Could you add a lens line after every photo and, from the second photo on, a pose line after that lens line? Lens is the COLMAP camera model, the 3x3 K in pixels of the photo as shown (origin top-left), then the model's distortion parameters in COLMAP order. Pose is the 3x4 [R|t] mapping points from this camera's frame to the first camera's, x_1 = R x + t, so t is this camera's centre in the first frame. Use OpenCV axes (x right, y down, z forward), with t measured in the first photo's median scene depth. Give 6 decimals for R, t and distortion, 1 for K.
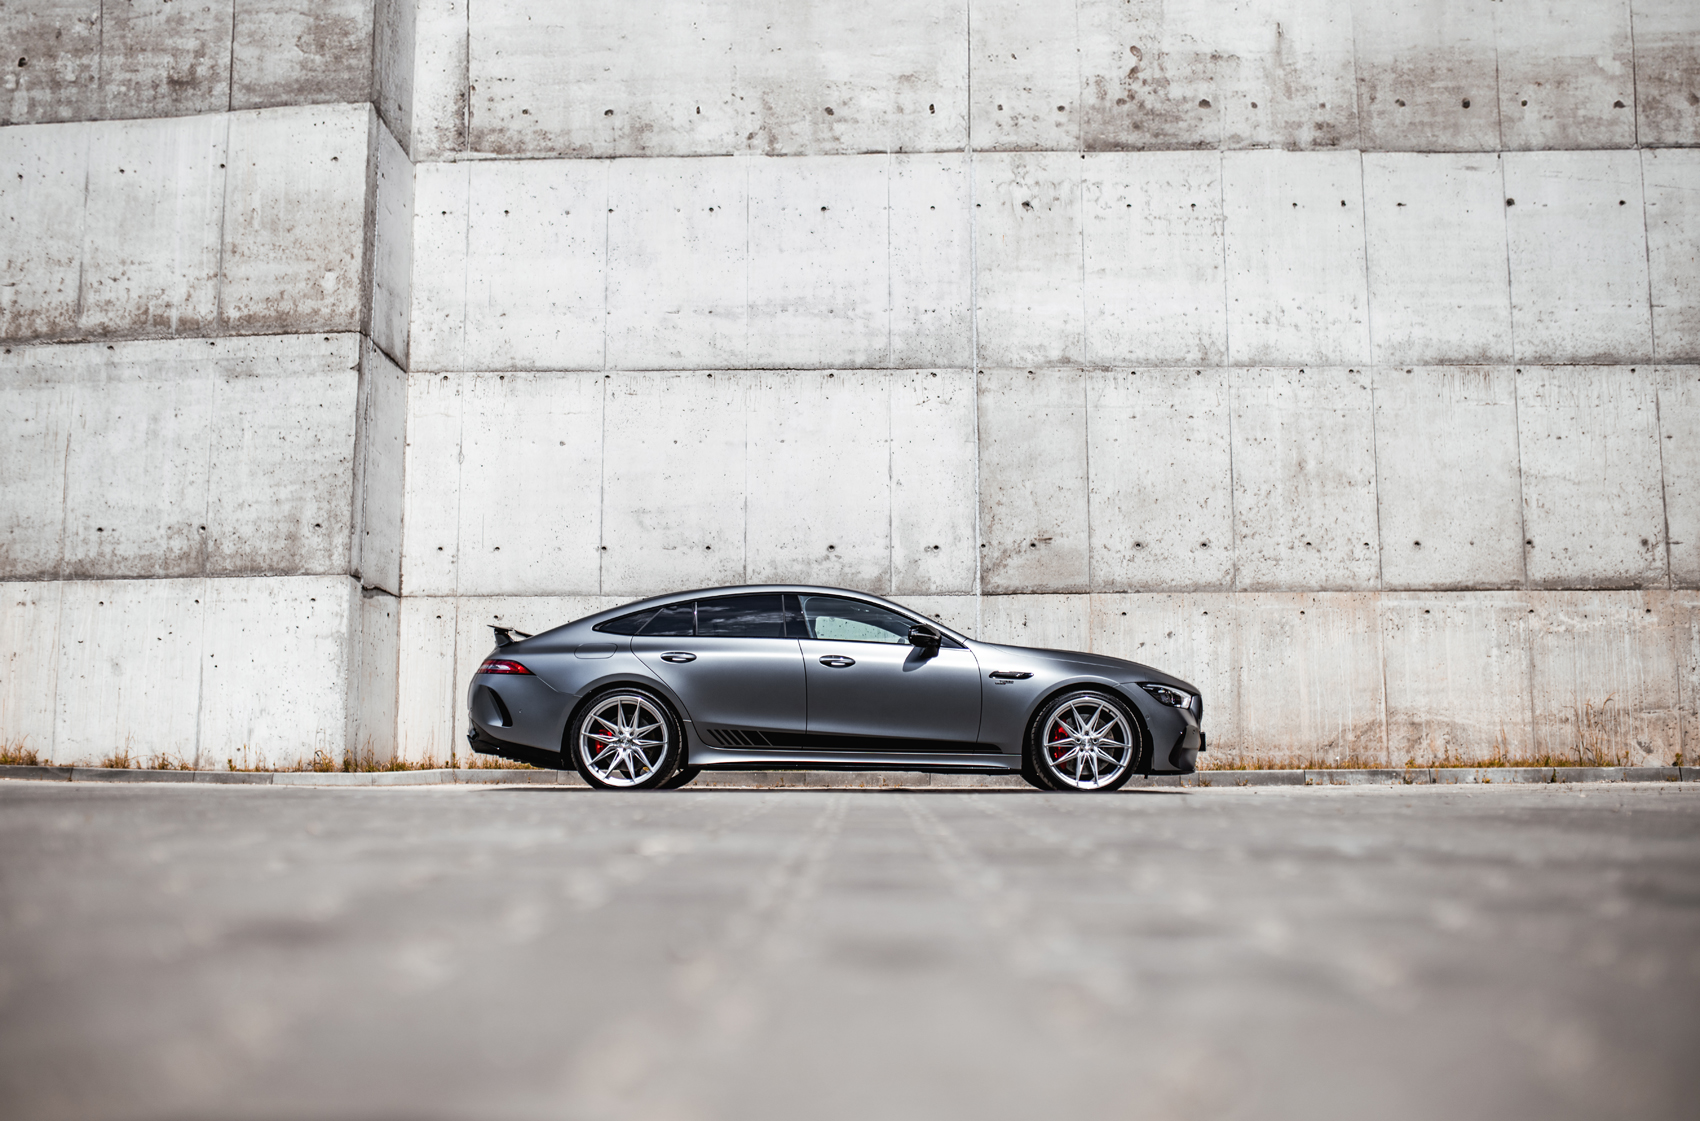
lens RADIAL K [[1668.8, 0, 846.7], [0, 1668.8, 575.4], [0, 0, 1]] dist [-0.065787, 0.105007]
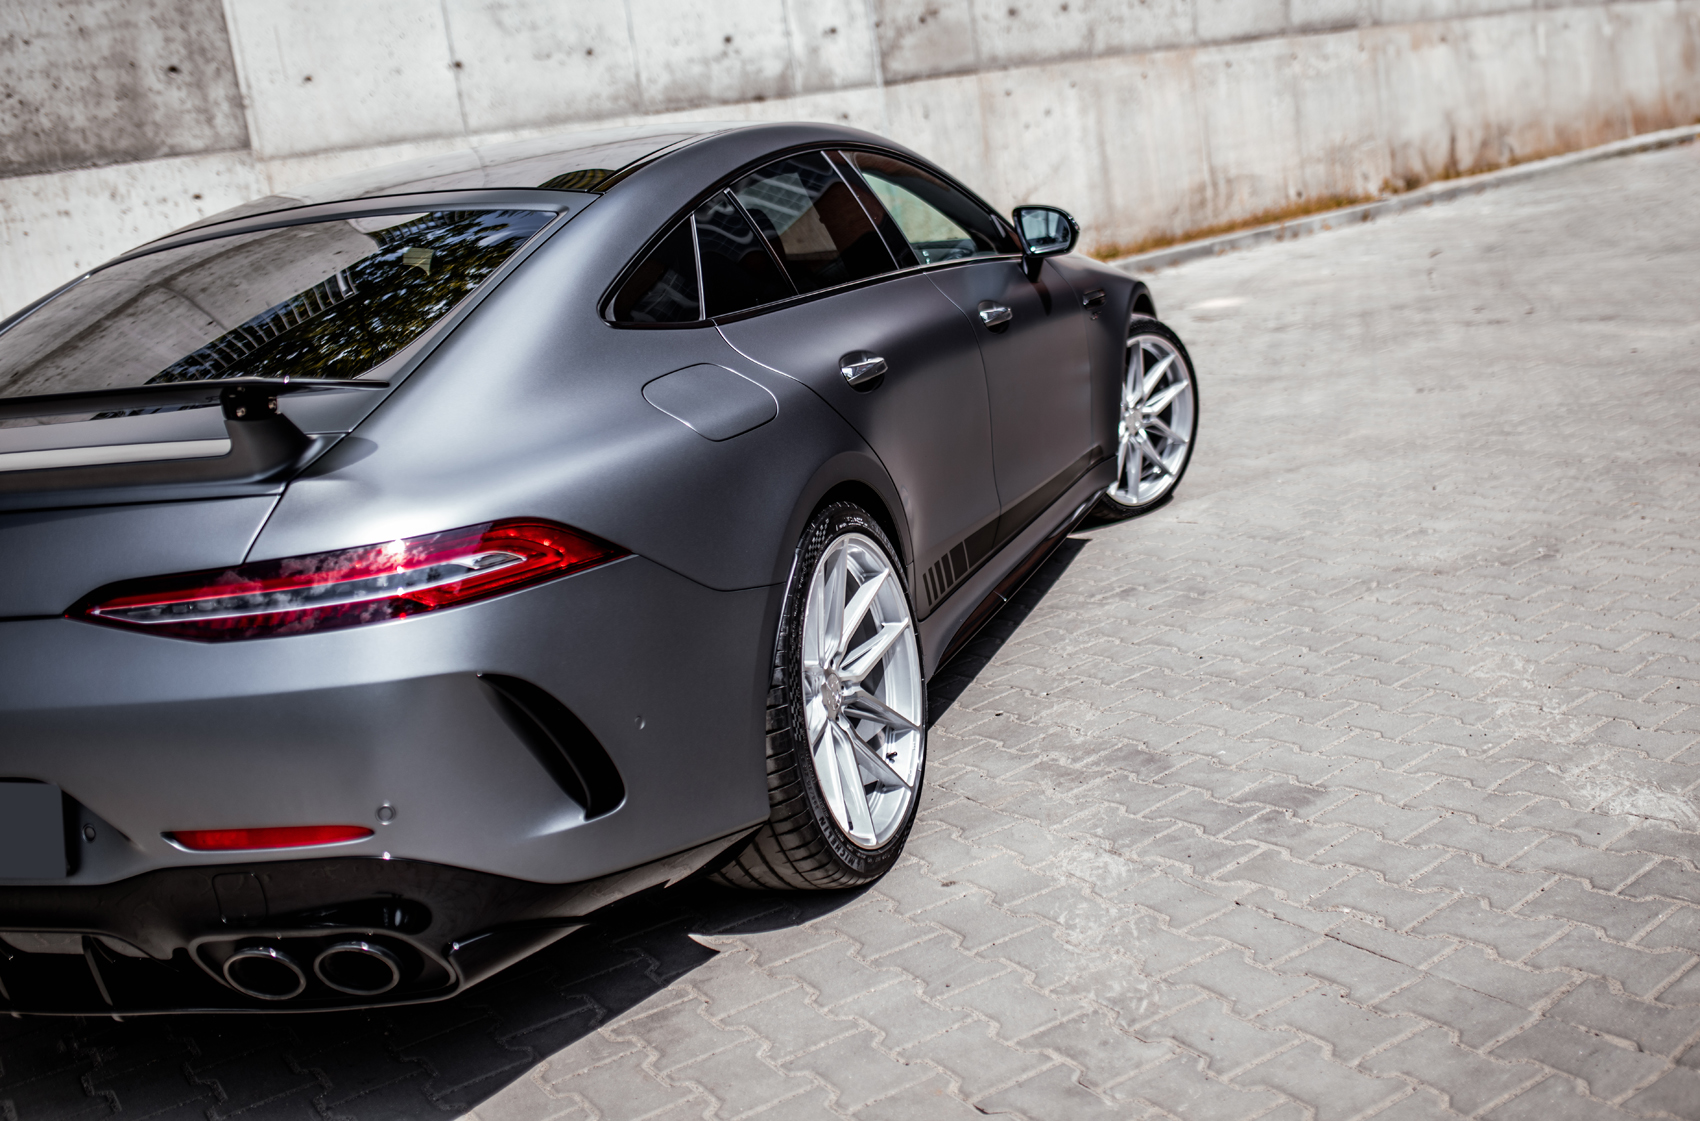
lens RADIAL K [[1735.2, 0, 908.5], [0, 1735.2, 519.7], [0, 0, 1]] dist [-0.066510, 0.098955]
pose [[0.744865, -0.243072, 0.621364, -0.499196], [0.047388, 0.948200, 0.314120, -0.053156], [-0.665531, -0.204532, 0.717799, 0.325022]]
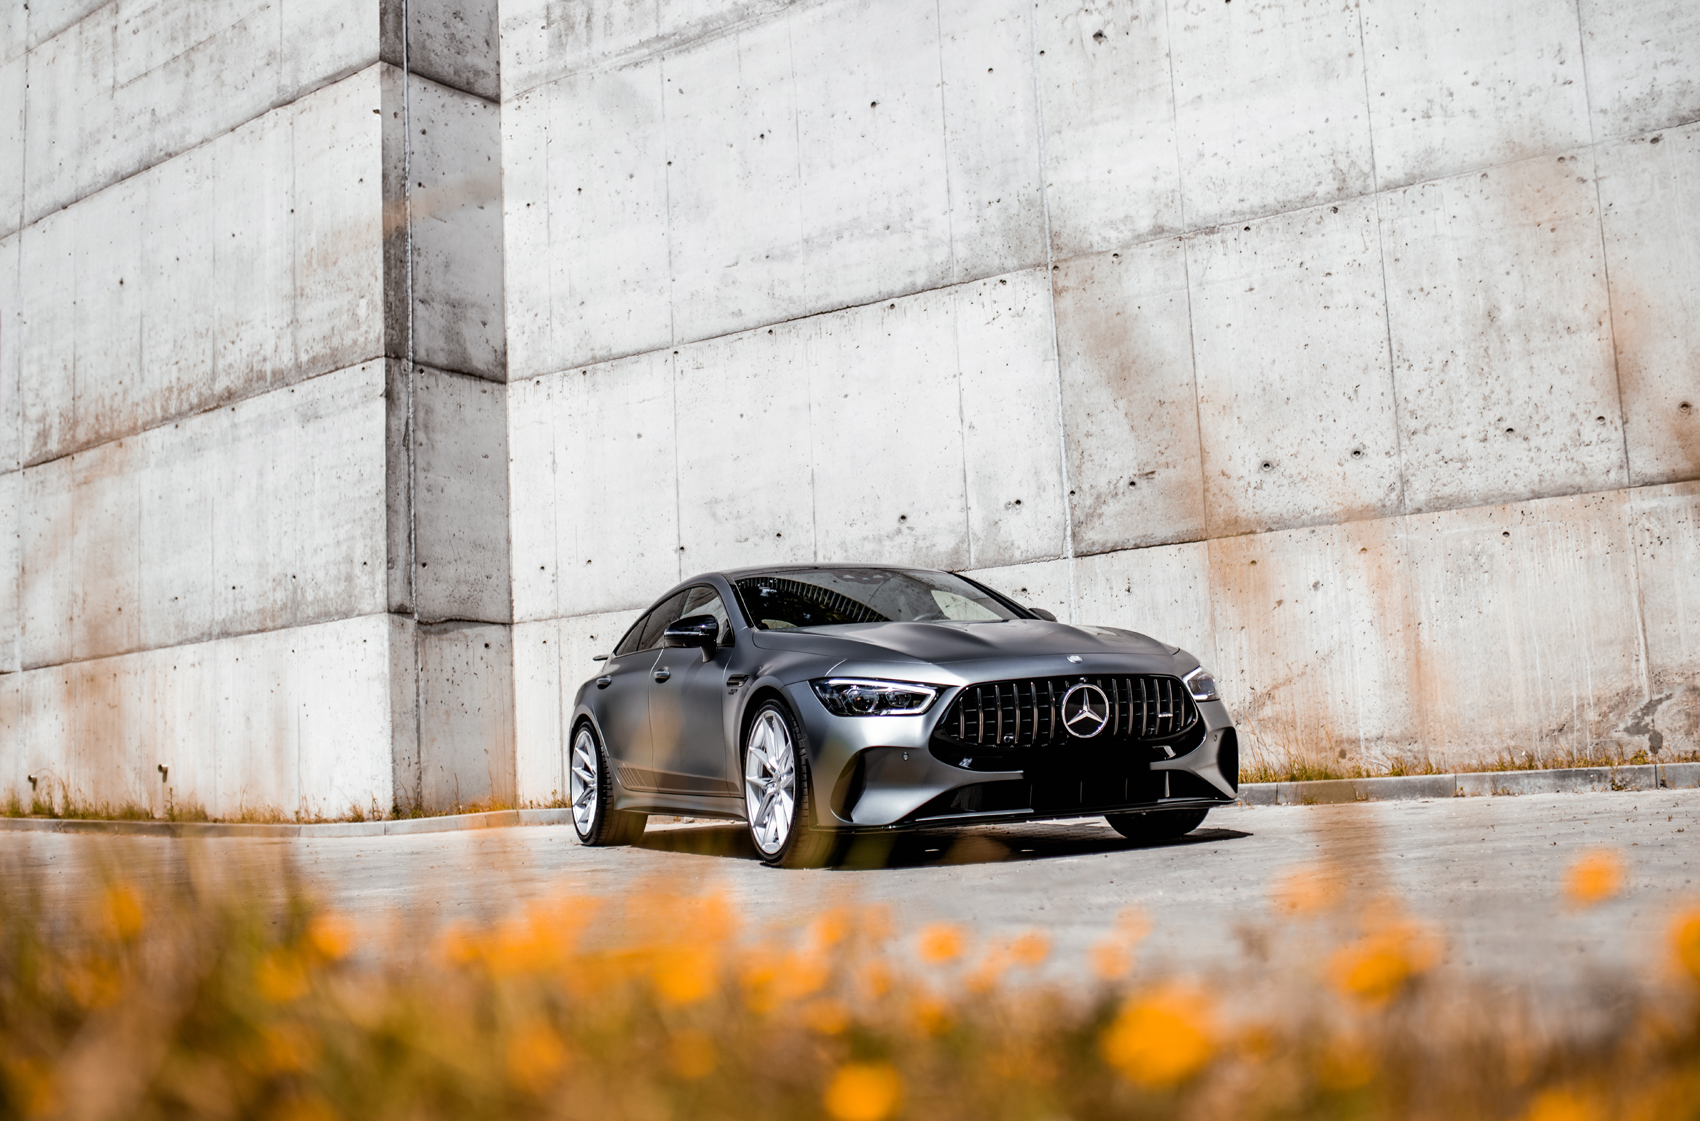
lens RADIAL K [[1796.1, 0, 836.8], [0, 1796.1, 552.0], [0, 0, 1]] dist [-0.068872, 0.116053]
pose [[0.841110, -0.105974, -0.530380, 0.424614], [0.112414, 0.993456, -0.020227, 0.013709], [0.529053, -0.042609, 0.847519, 0.245148]]
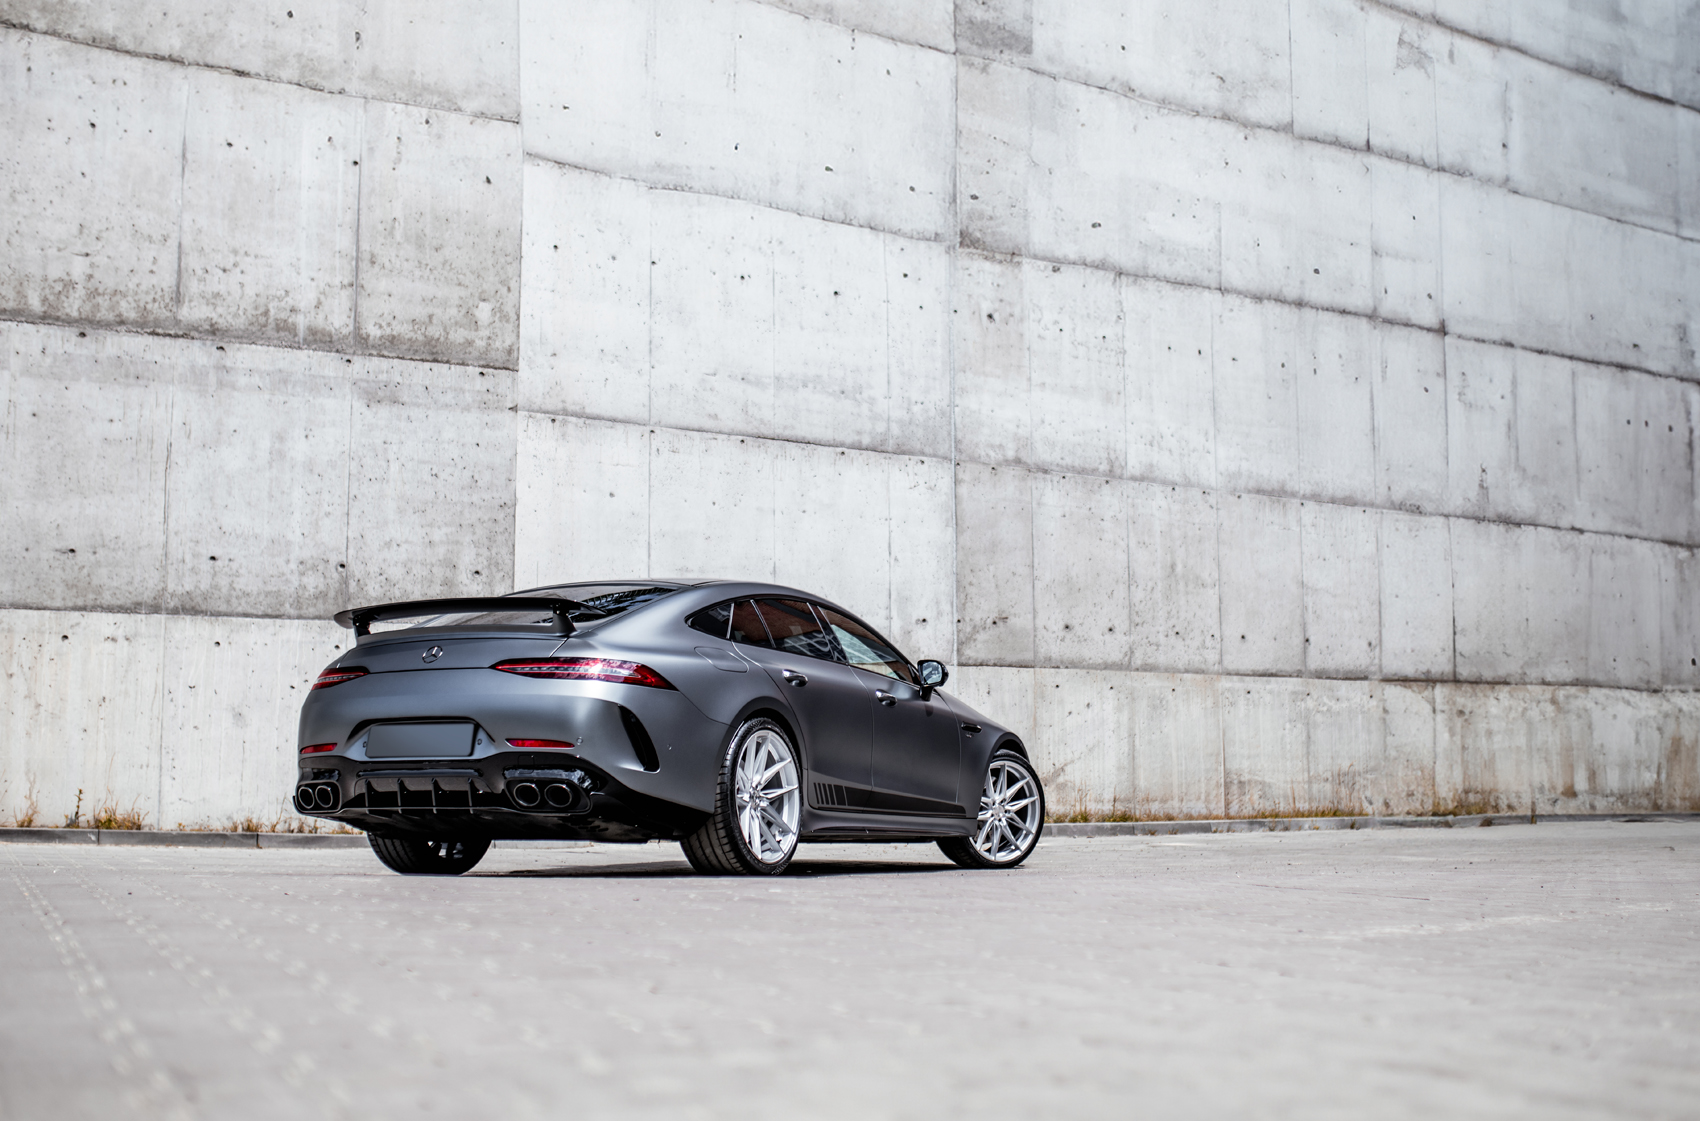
lens RADIAL K [[1860.0, 0, 856.7], [0, 1860.0, 601.7], [0, 0, 1]] dist [-0.072586, 0.128398]
pose [[0.832214, 0.055760, 0.551643, -0.661859], [-0.064441, 0.997915, -0.003654, -0.021790], [-0.550697, -0.032508, 0.834072, 0.001673]]
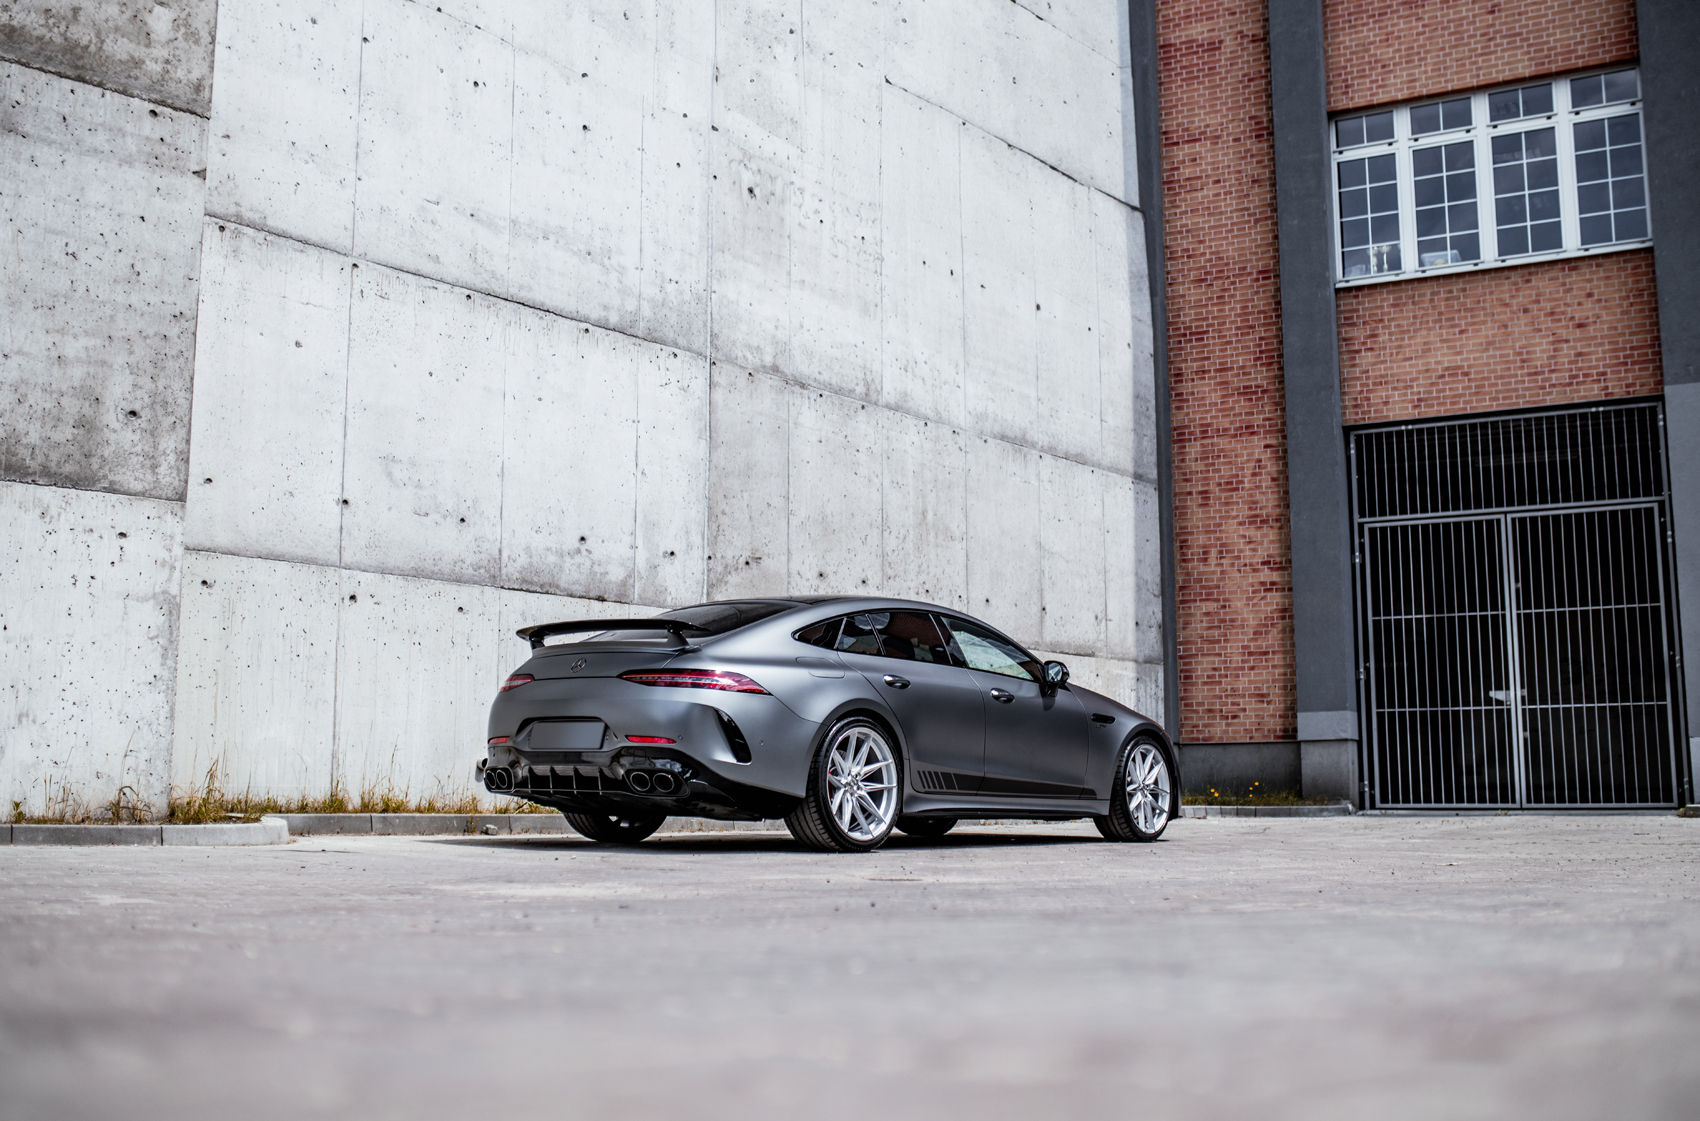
lens RADIAL K [[1707.7, 0, 849.1], [0, 1707.7, 562.8], [0, 0, 1]] dist [-0.066003, 0.103132]
pose [[0.614798, 0.109026, 0.781112, -0.583882], [-0.099125, 0.993227, -0.060614, 0.032792], [-0.782431, -0.040163, 0.621441, 0.376434]]
